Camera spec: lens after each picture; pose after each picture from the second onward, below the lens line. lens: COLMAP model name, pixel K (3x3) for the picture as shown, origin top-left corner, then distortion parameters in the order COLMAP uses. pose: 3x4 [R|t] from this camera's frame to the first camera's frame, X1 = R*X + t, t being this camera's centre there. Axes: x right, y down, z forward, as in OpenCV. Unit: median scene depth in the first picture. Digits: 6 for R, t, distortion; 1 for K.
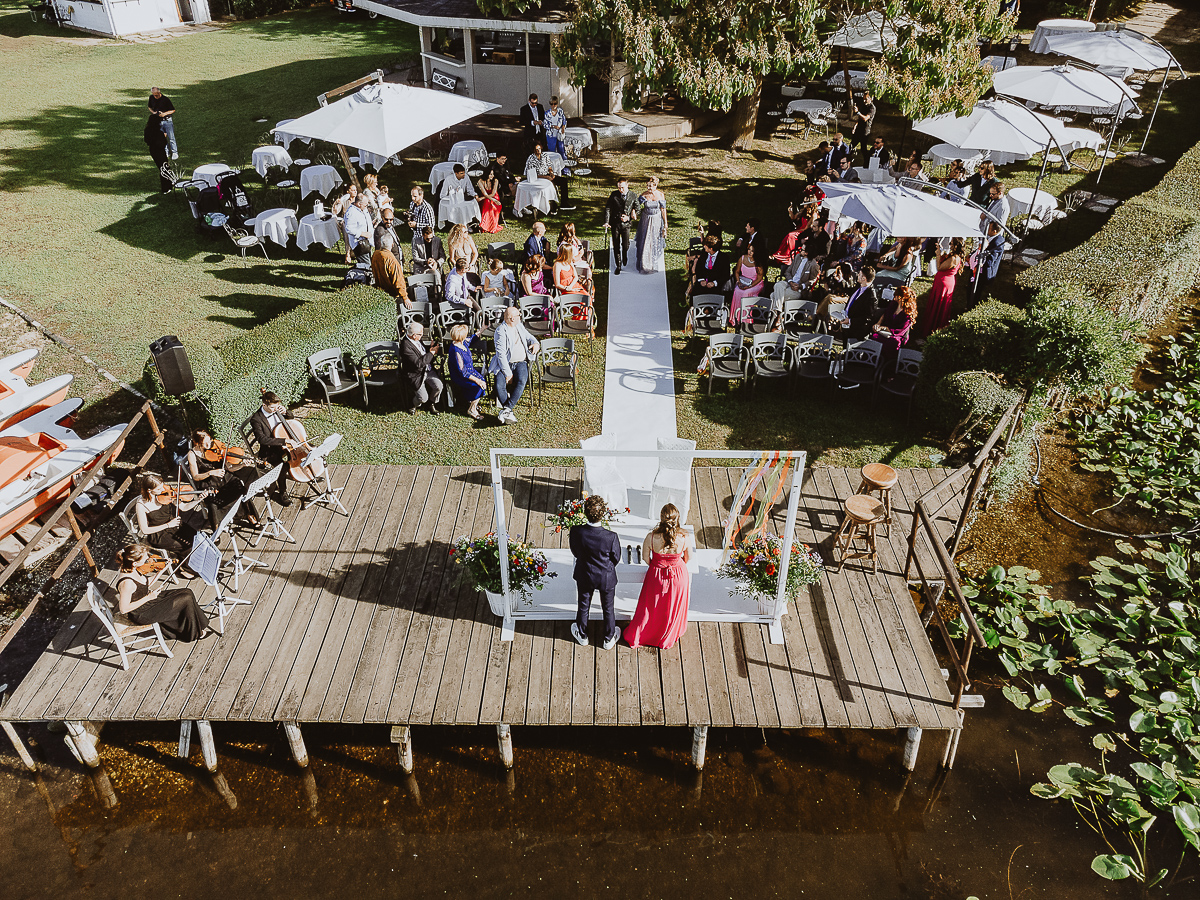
lens RADIAL K [[892.3, 0, 600.0], [0, 892.3, 450.0], [0, 0, 1]] dist [0.015065, 0.005125]
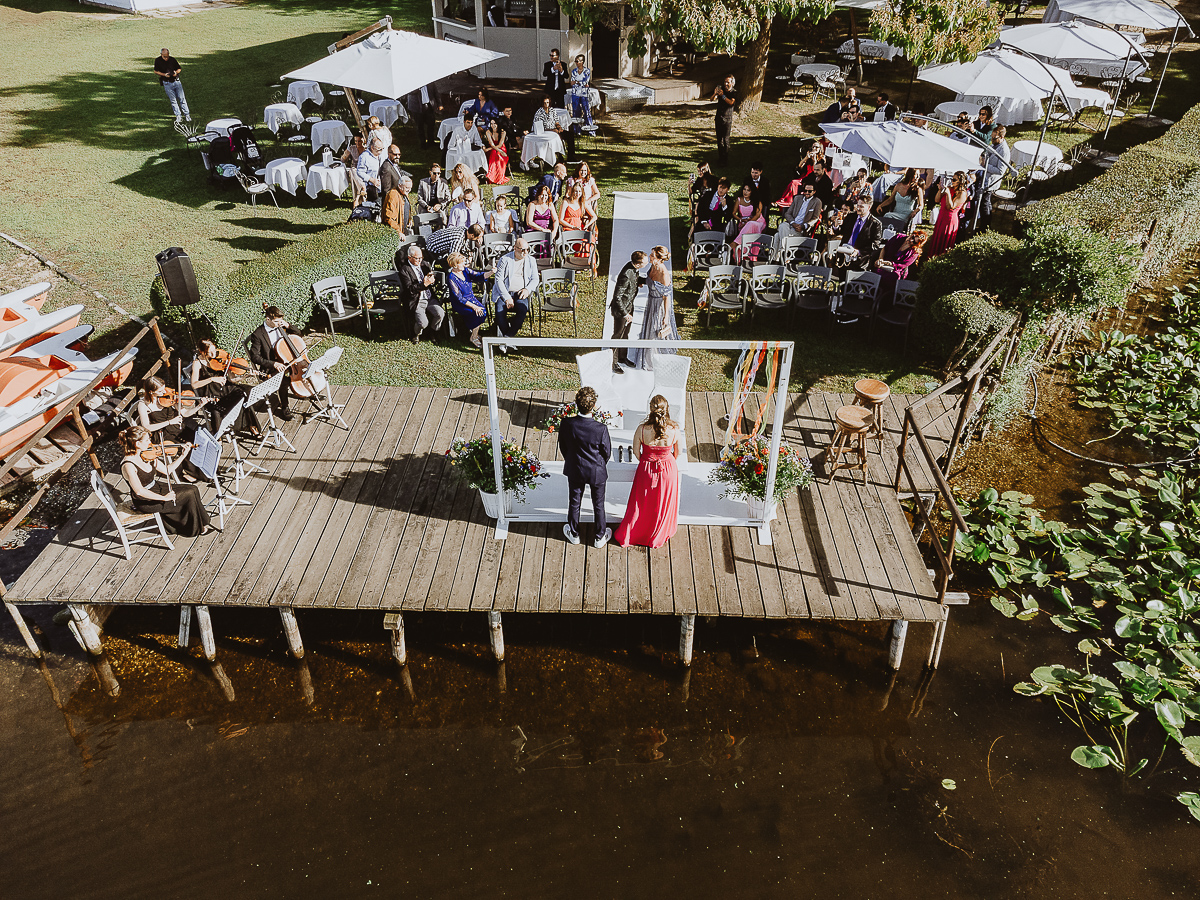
lens RADIAL K [[892.3, 0, 600.0], [0, 892.3, 450.0], [0, 0, 1]] dist [0.015065, 0.005125]
pose [[0.999824, 0.010885, -0.015297, 0.020879], [-0.010870, 0.999940, 0.001071, 0.093501], [0.015308, -0.000904, 0.999882, -0.013765]]
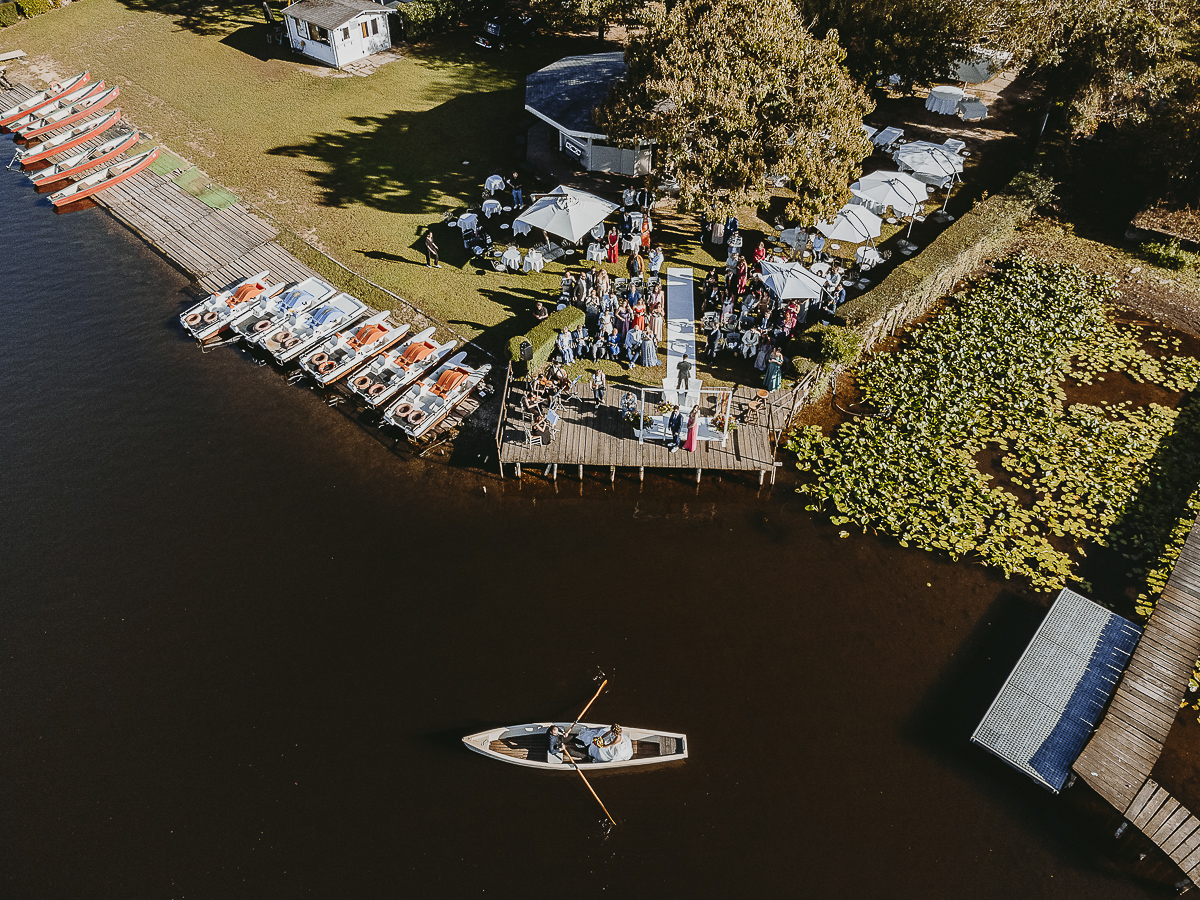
lens RADIAL K [[863.2, 0, 600.0], [0, 863.2, 450.0], [0, 0, 1]] dist [0.011237, 0.001404]
pose [[0.999502, 0.024039, -0.020423, -0.162148], [-0.020220, 0.985221, 0.170090, -0.257342], [0.024210, -0.169592, 0.985217, -1.816645]]
